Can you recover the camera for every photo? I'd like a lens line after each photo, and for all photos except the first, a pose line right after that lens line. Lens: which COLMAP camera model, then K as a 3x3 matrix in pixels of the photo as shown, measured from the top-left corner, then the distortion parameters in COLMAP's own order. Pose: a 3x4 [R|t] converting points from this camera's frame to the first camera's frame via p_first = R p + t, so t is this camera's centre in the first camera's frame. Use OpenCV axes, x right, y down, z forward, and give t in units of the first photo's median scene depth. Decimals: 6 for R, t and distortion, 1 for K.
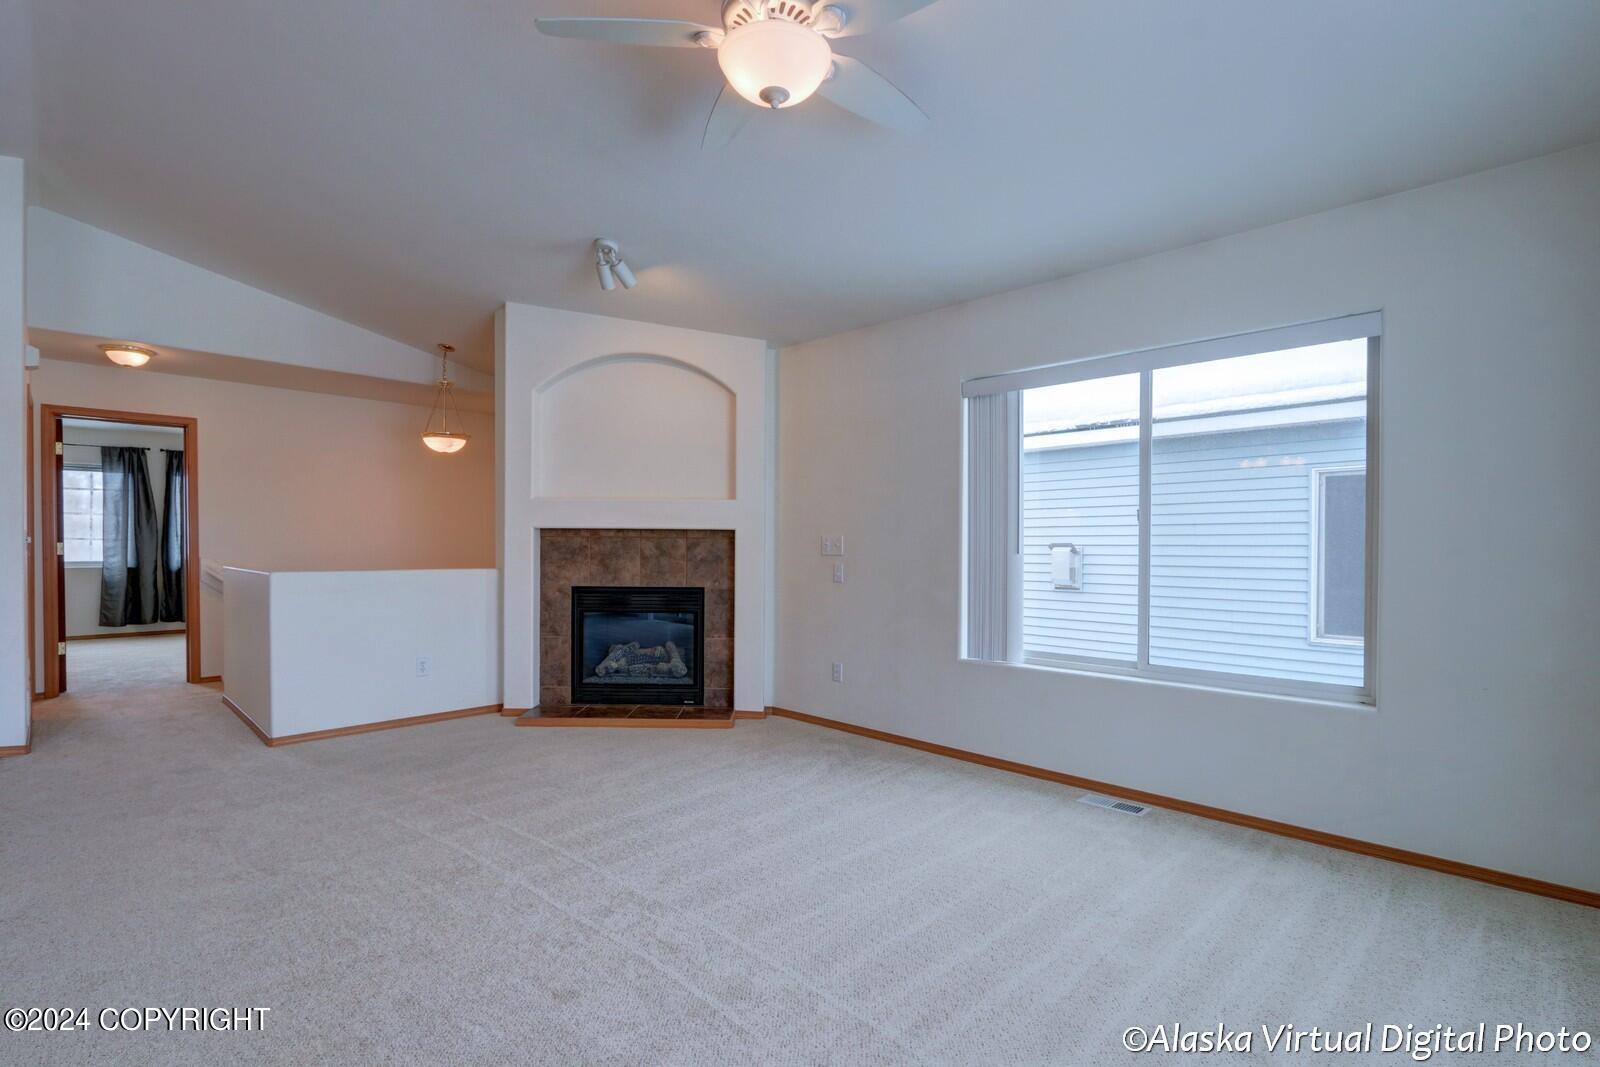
lens RADIAL K [[746.3, 0, 792.1], [0, 746.3, 550.9], [0, 0, 1]] dist [-0.017632, 0.001853]
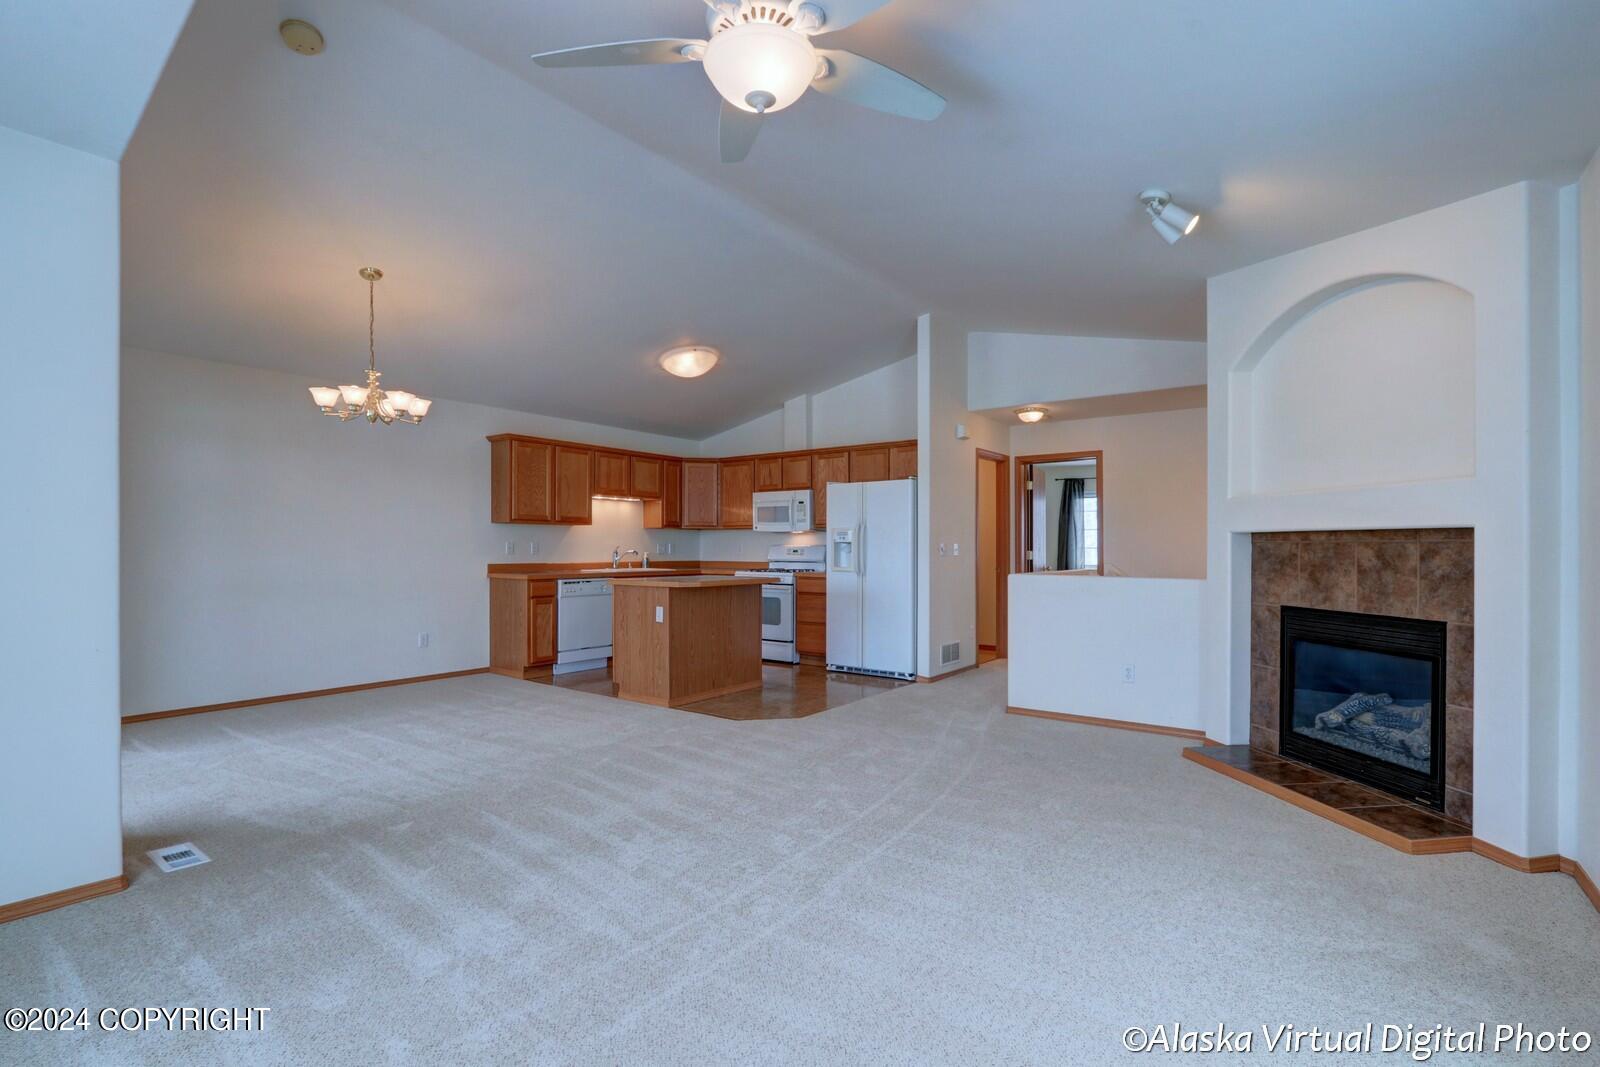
lens RADIAL K [[746.3, 0, 805.3], [0, 746.3, 547.8], [0, 0, 1]] dist [-0.017632, 0.001853]
pose [[0.141917, -0.006479, -0.989857, 0.409808], [-0.009259, 0.999926, -0.007872, -0.002525], [0.989835, 0.010282, 0.141847, 0.389947]]
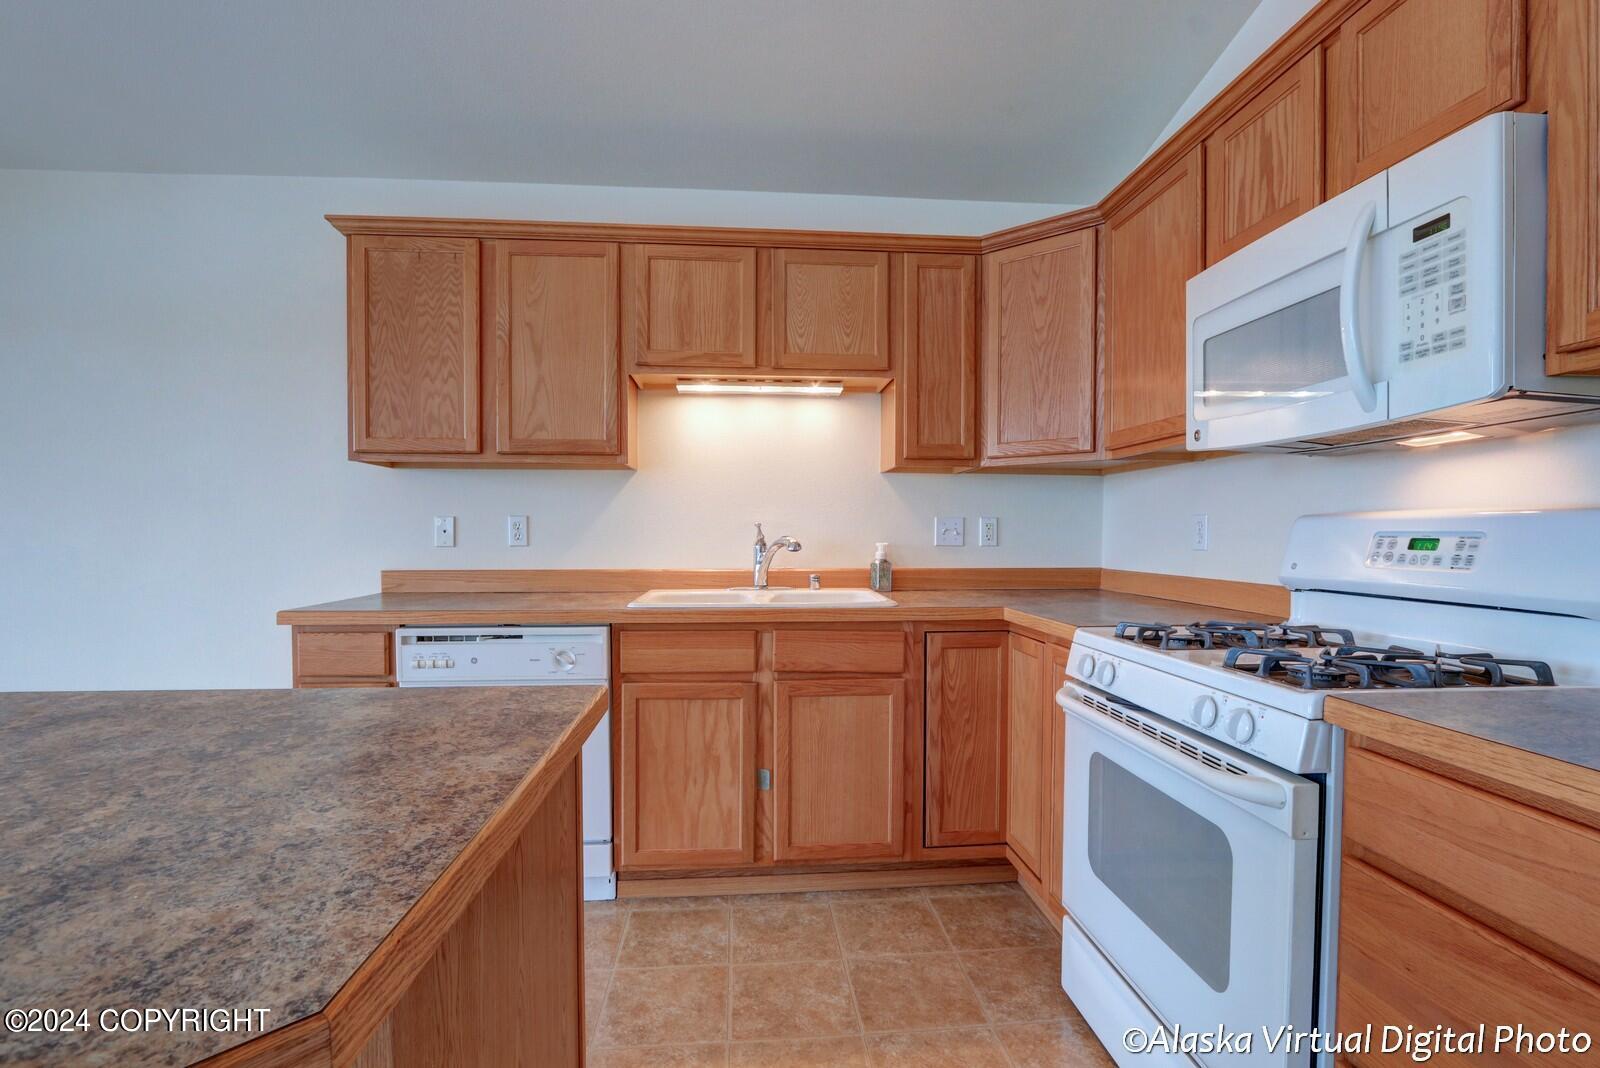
lens RADIAL K [[746.3, 0, 809.6], [0, 746.3, 545.6], [0, 0, 1]] dist [-0.017632, 0.001853]
pose [[-0.642144, 0.010761, -0.766509, -0.801465], [-0.008991, 0.999727, 0.021567, -0.011600], [0.766532, 0.020741, -0.641871, 0.598158]]
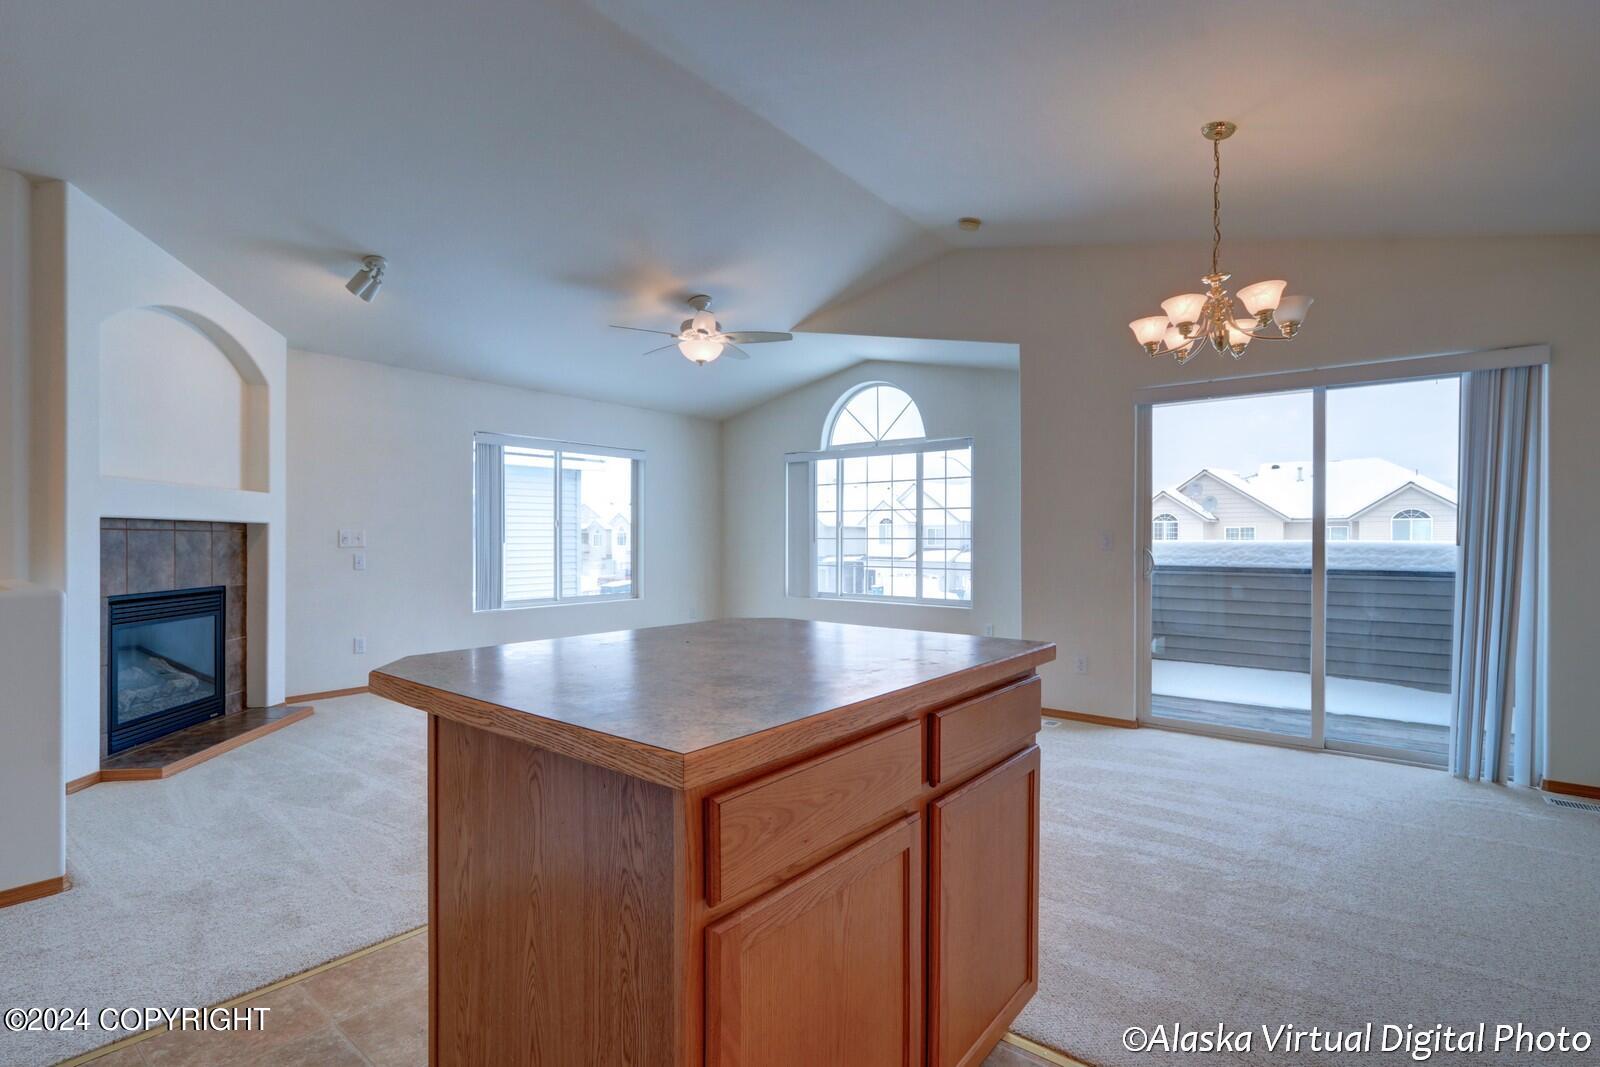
lens RADIAL K [[746.3, 0, 799.4], [0, 746.3, 535.6], [0, 0, 1]] dist [-0.017632, 0.001853]
pose [[-0.109148, -0.001841, 0.994024, -1.091823], [0.006706, 0.999974, 0.002589, -0.009784], [-0.994003, 0.006949, -0.109133, 0.400929]]
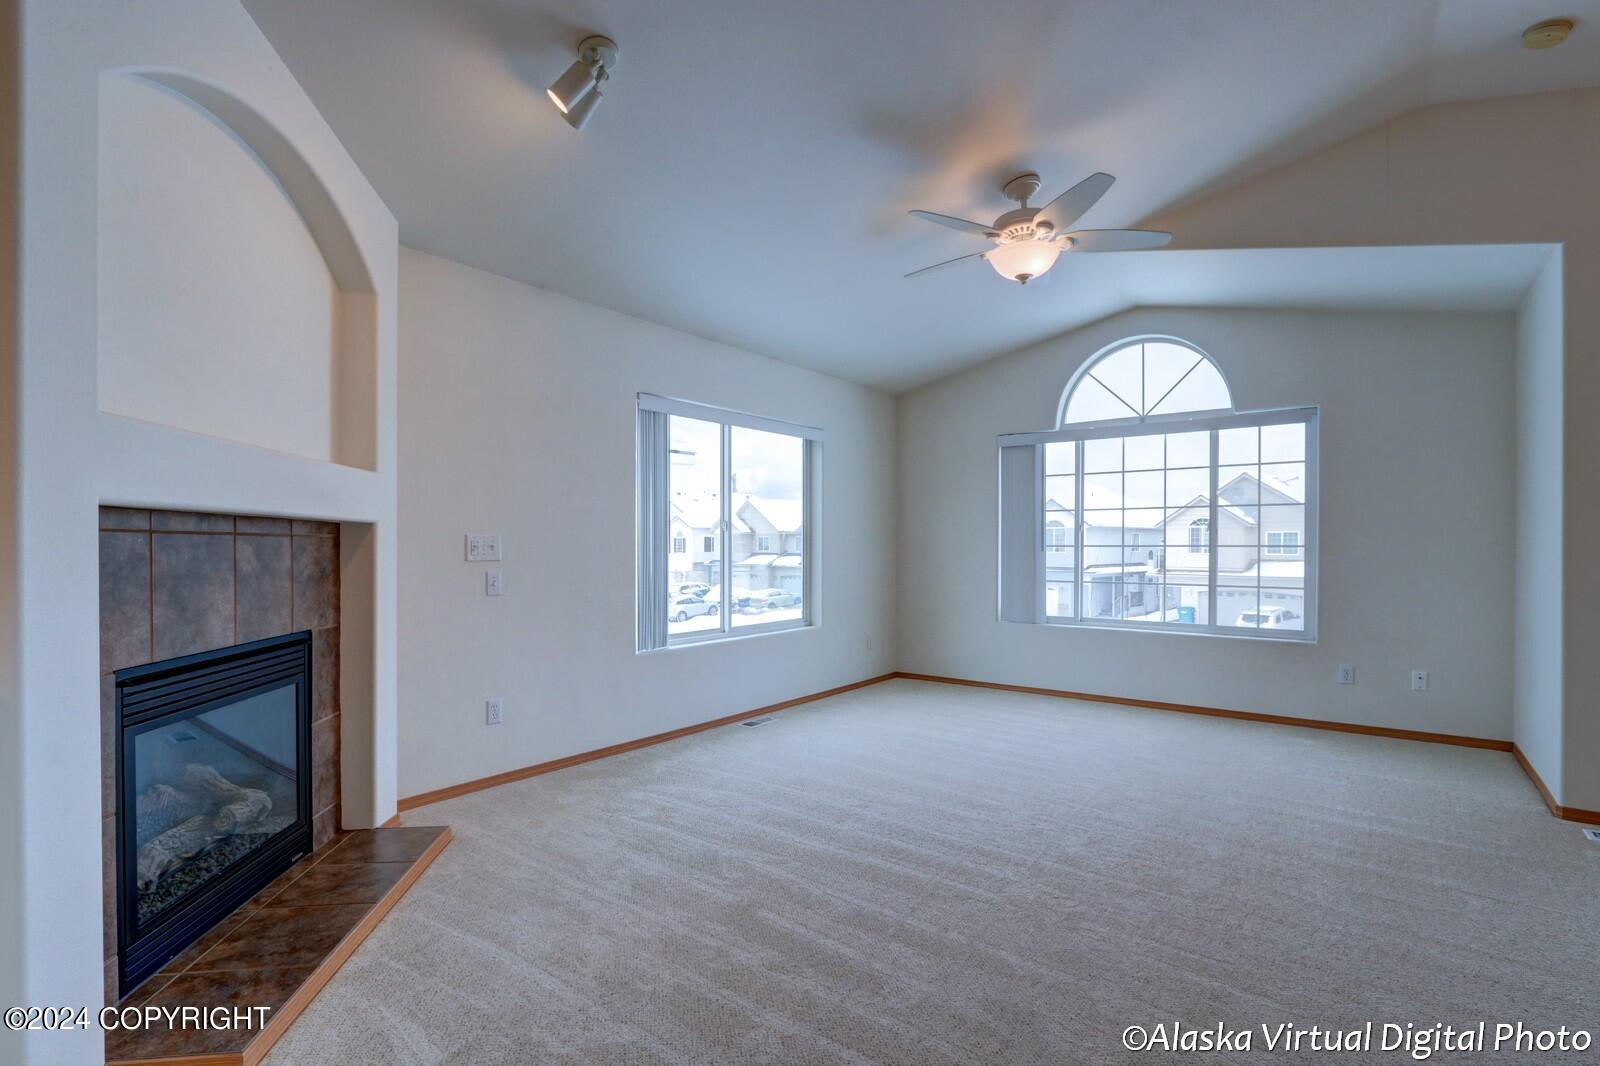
lens RADIAL K [[746.3, 0, 801.2], [0, 746.3, 545.5], [0, 0, 1]] dist [-0.017632, 0.001853]
pose [[-0.125790, -0.007061, 0.992032, -0.682506], [0.007450, 0.999940, 0.008062, -0.012272], [-0.992029, 0.008405, -0.125730, 0.721005]]
